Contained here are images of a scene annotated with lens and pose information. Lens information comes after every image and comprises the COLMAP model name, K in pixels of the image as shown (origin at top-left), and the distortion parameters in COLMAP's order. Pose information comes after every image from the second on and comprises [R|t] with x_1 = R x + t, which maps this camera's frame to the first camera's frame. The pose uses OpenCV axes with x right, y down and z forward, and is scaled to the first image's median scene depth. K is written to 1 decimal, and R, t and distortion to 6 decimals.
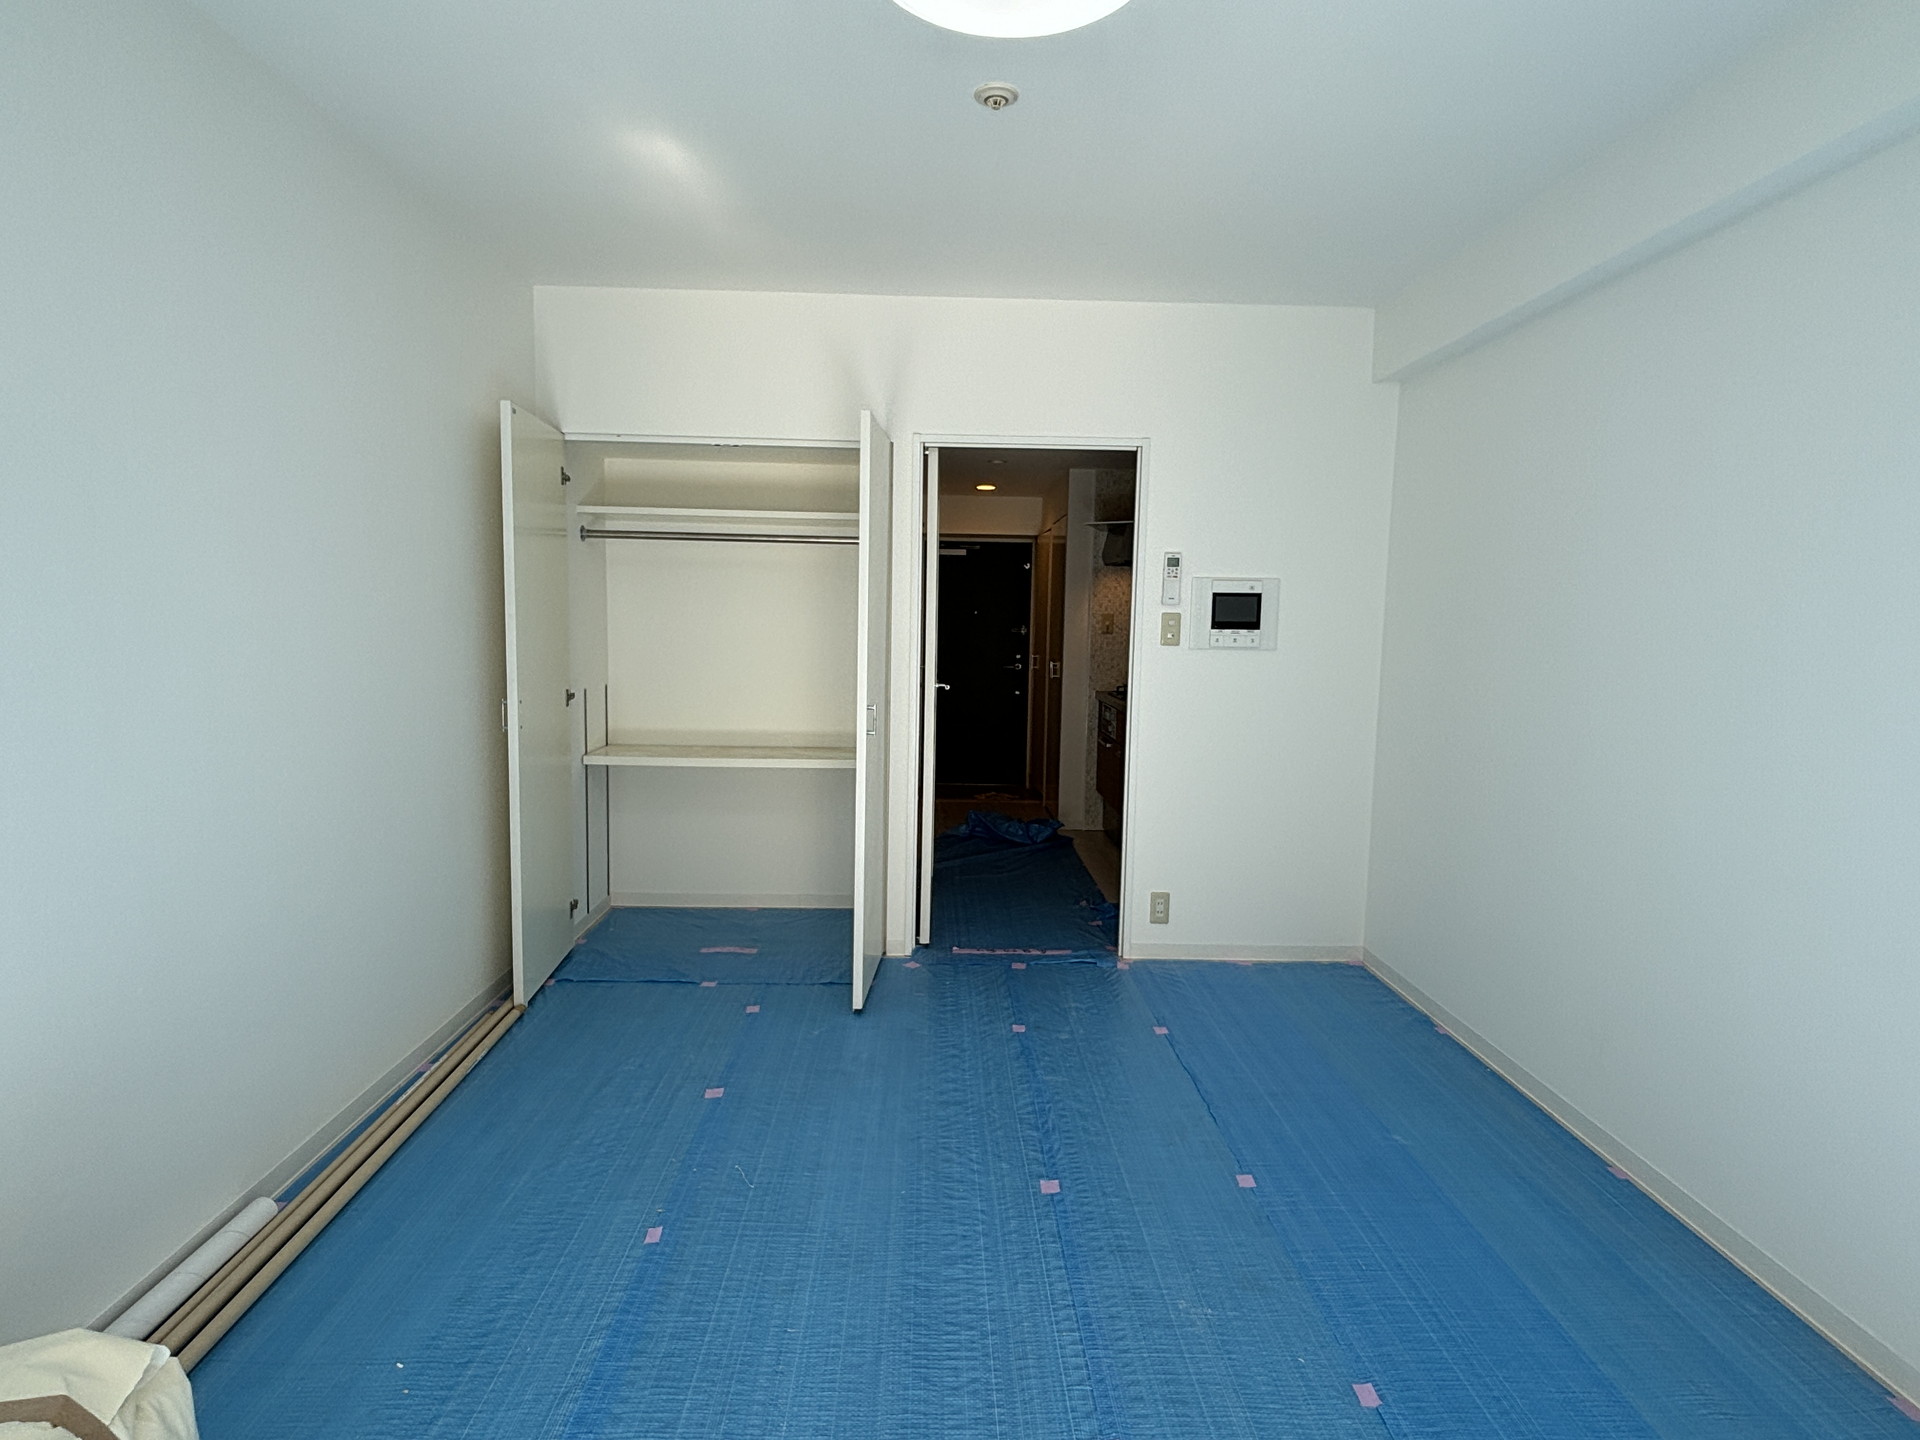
lens RADIAL K [[1049.8, 0, 959.2], [0, 1049.8, 720.6], [0, 0, 1]] dist [0.033577, -0.017375]
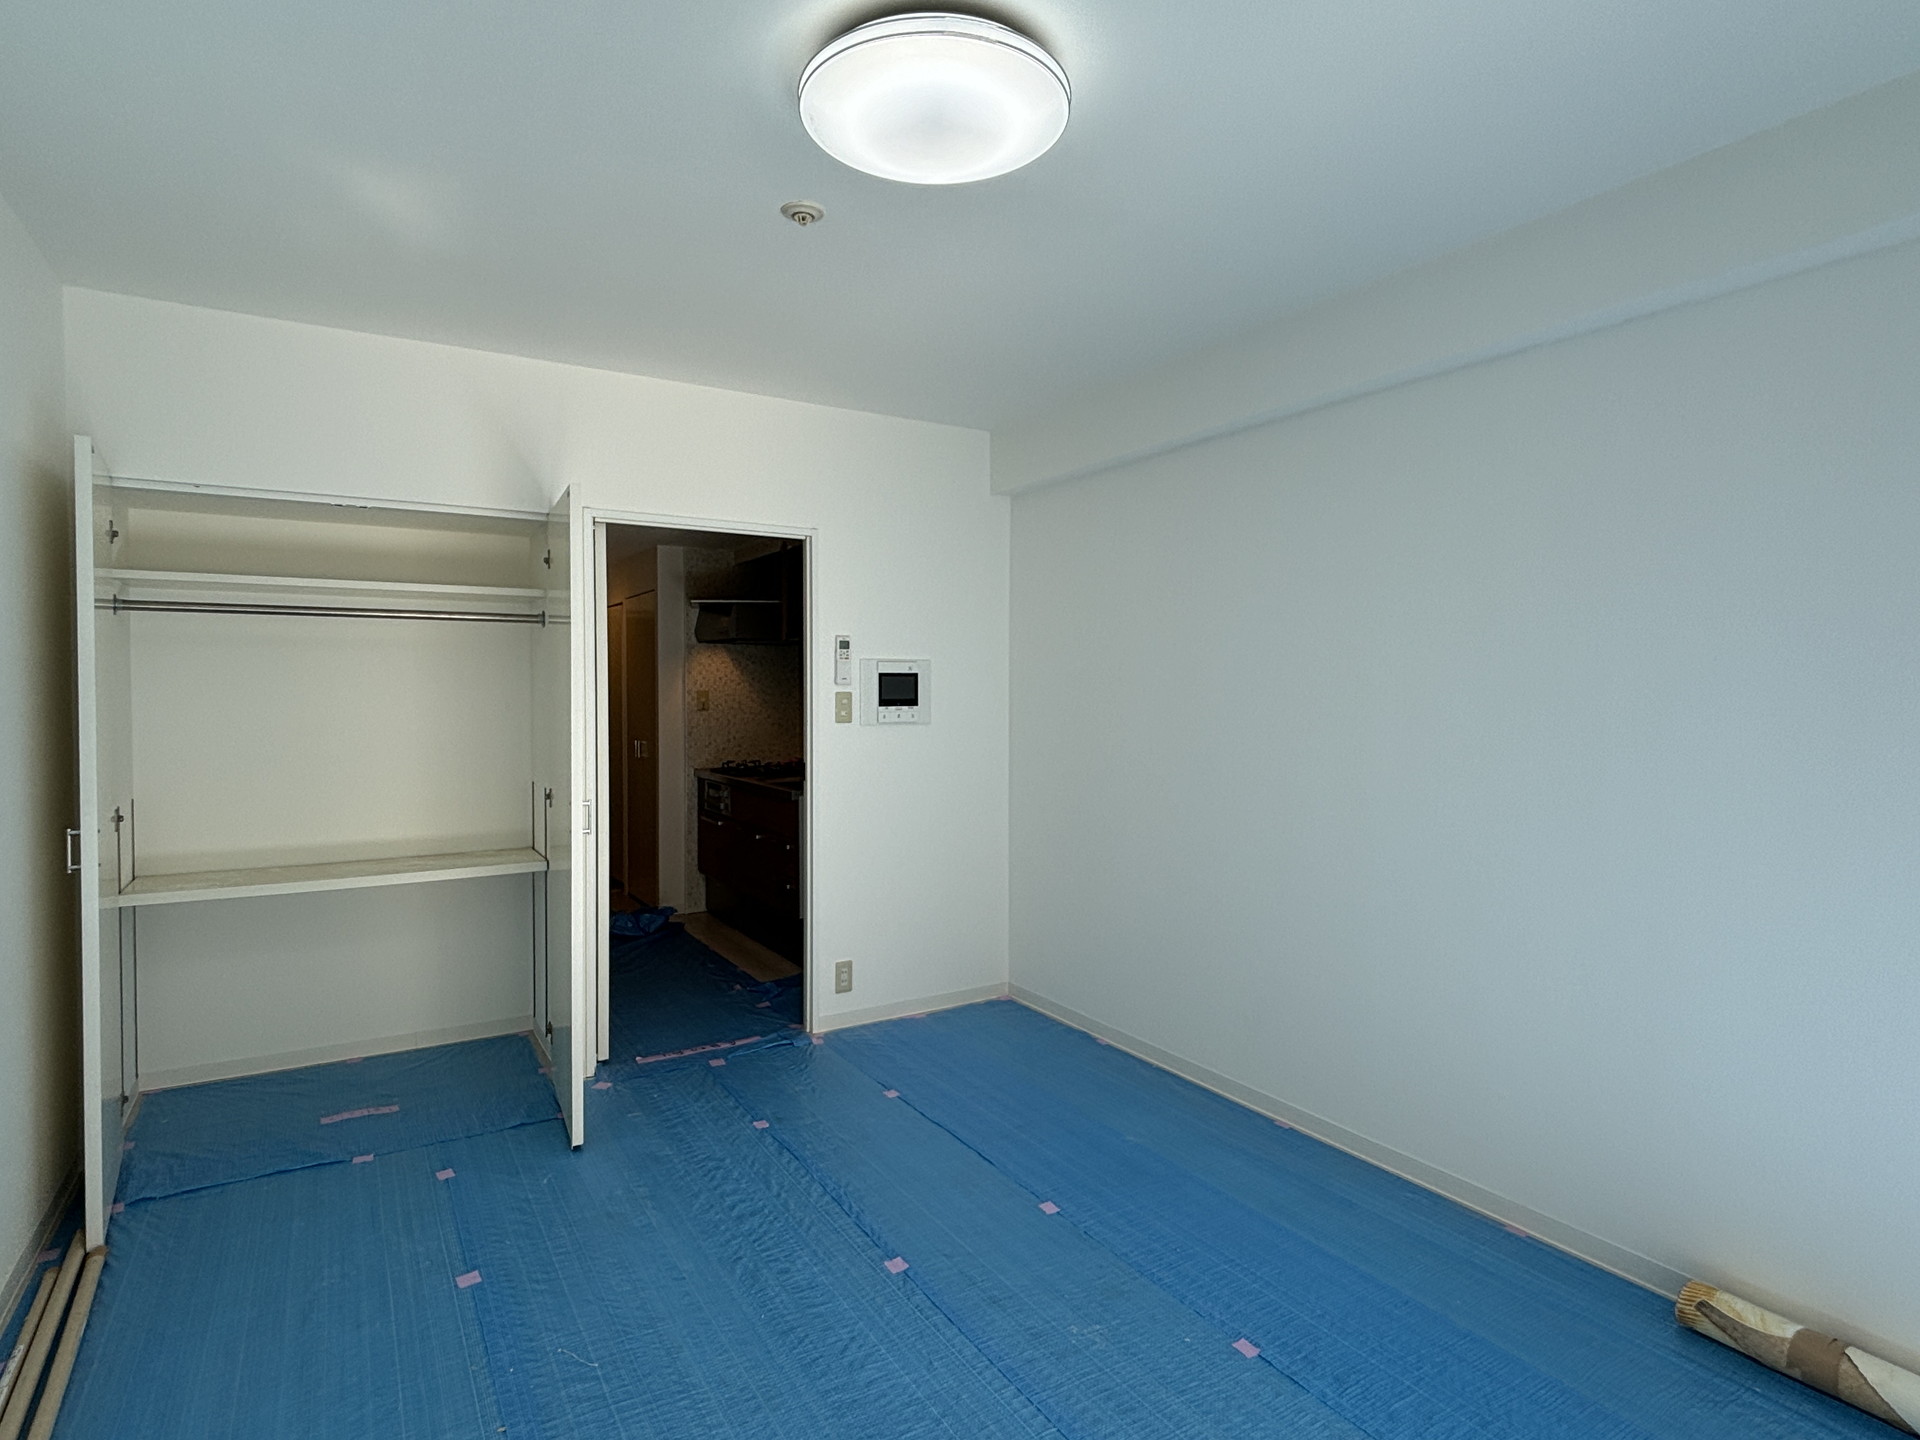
lens RADIAL K [[1049.8, 0, 963.6], [0, 1049.8, 713.0], [0, 0, 1]] dist [0.033577, -0.017375]
pose [[0.866199, -0.031121, 0.498729, -0.218532], [0.066830, 0.996307, -0.053902, -0.016680], [-0.495210, 0.080020, 0.865080, 0.031098]]
